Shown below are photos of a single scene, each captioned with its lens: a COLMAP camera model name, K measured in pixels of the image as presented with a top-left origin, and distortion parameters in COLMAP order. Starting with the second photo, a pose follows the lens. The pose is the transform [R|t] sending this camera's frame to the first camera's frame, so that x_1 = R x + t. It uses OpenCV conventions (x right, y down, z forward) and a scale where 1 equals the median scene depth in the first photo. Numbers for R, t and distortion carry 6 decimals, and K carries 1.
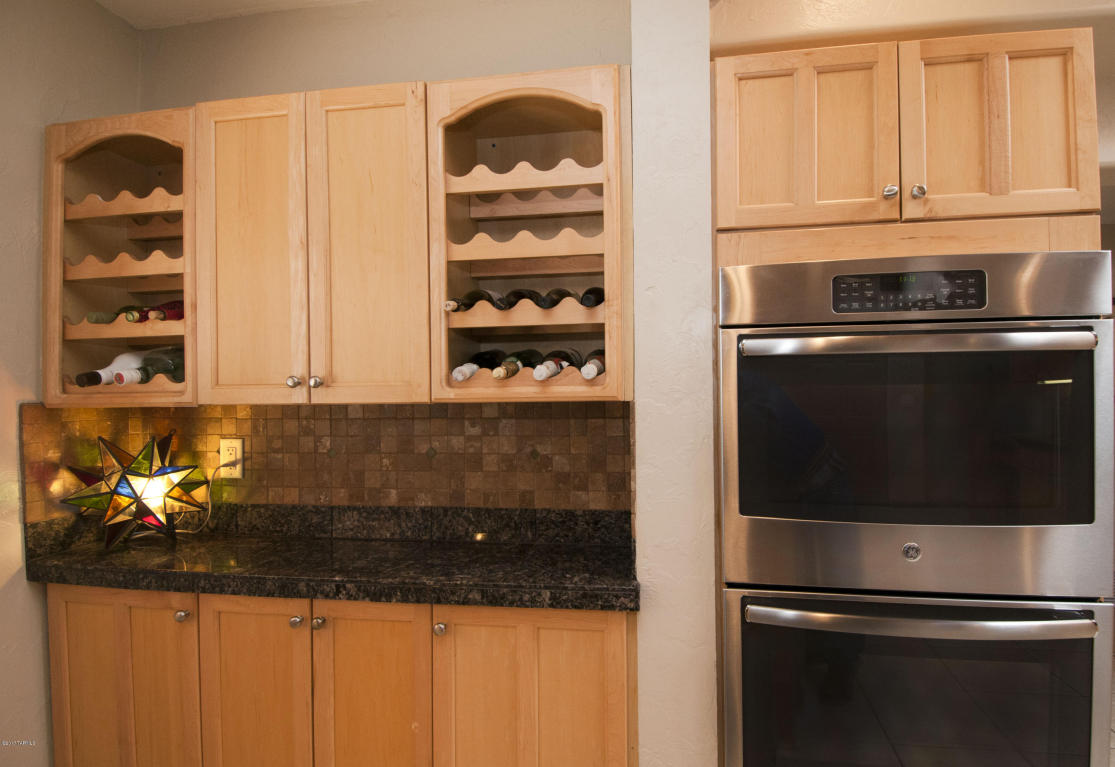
lens RADIAL K [[585.5, 0, 603.6], [0, 585.5, 389.4], [0, 0, 1]] dist [0.001402, -0.002194]
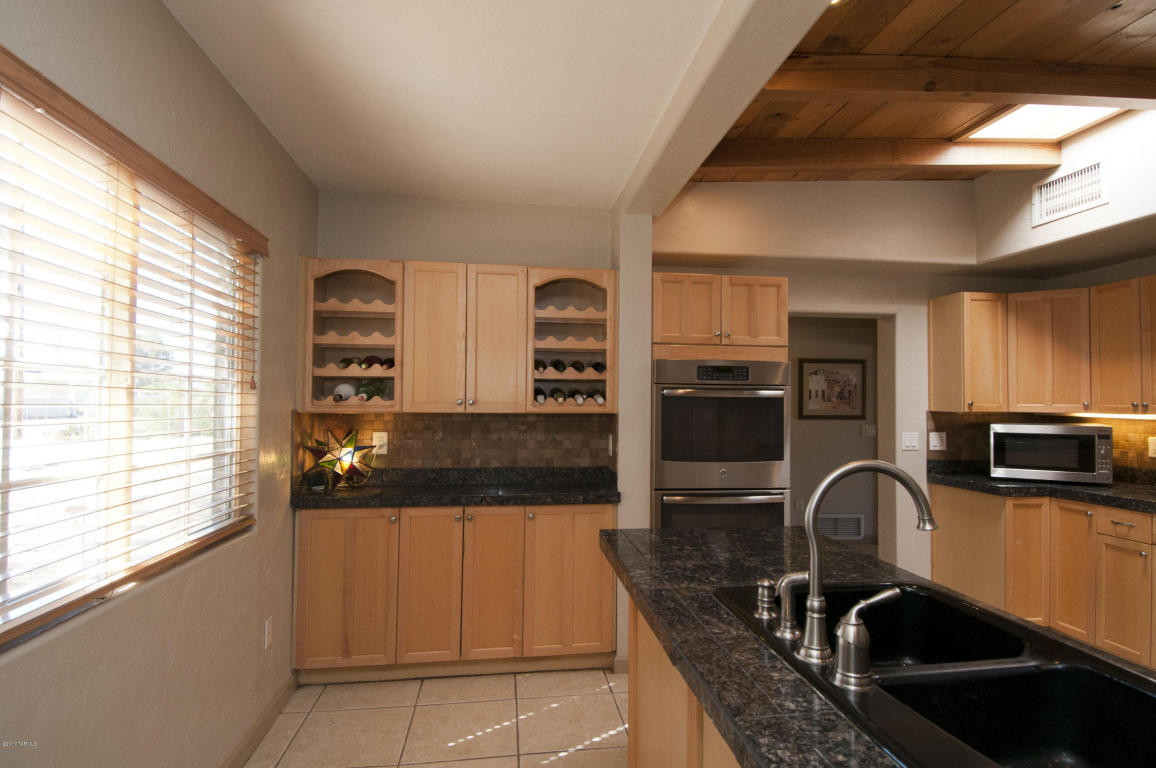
lens RADIAL K [[592.1, 0, 616.2], [0, 592.1, 389.6], [0, 0, 1]] dist [0.017544, -0.018107]
pose [[0.947291, 0.027480, 0.319193, -0.666290], [-0.019386, 0.999406, -0.028508, -0.007538], [-0.319787, 0.020818, 0.947261, -1.160312]]
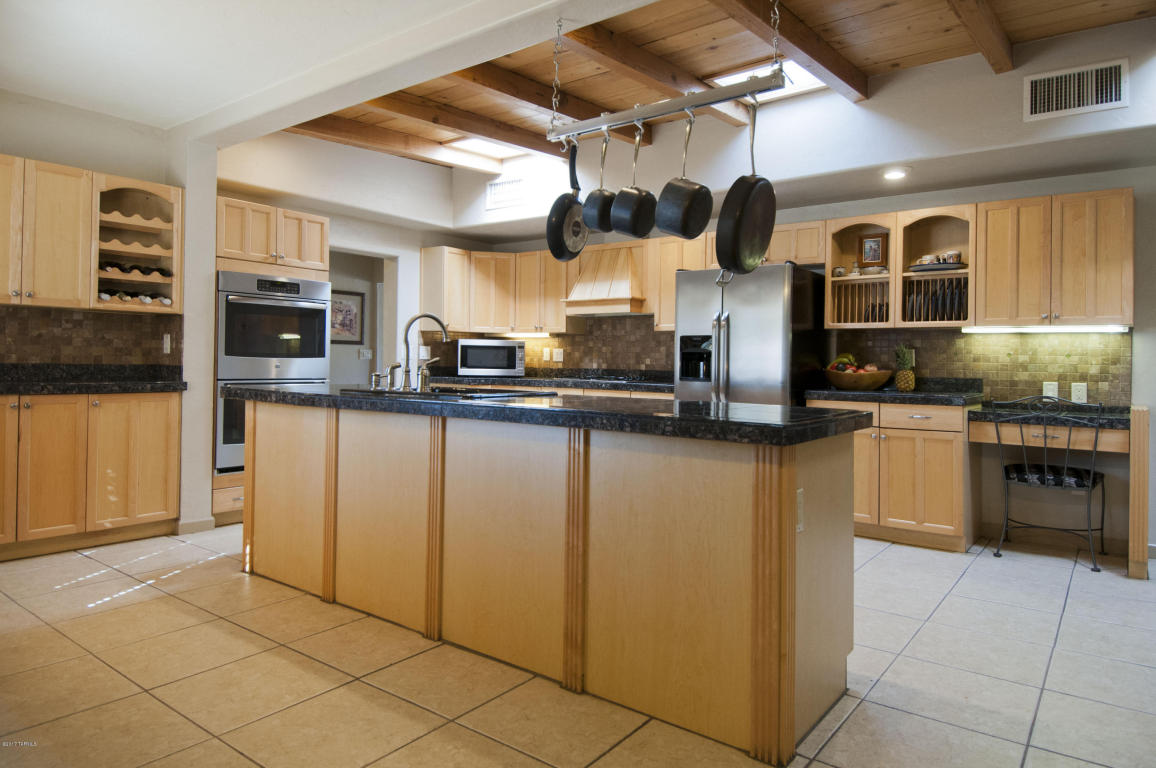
lens RADIAL K [[664.8, 0, 620.6], [0, 664.8, 350.8], [0, 0, 1]] dist [-0.004778, -0.007970]
pose [[0.420843, 0.030120, 0.906633, -1.746243], [-0.014934, 0.999543, -0.026275, 0.223253], [-0.907011, -0.002482, 0.421101, -1.981266]]
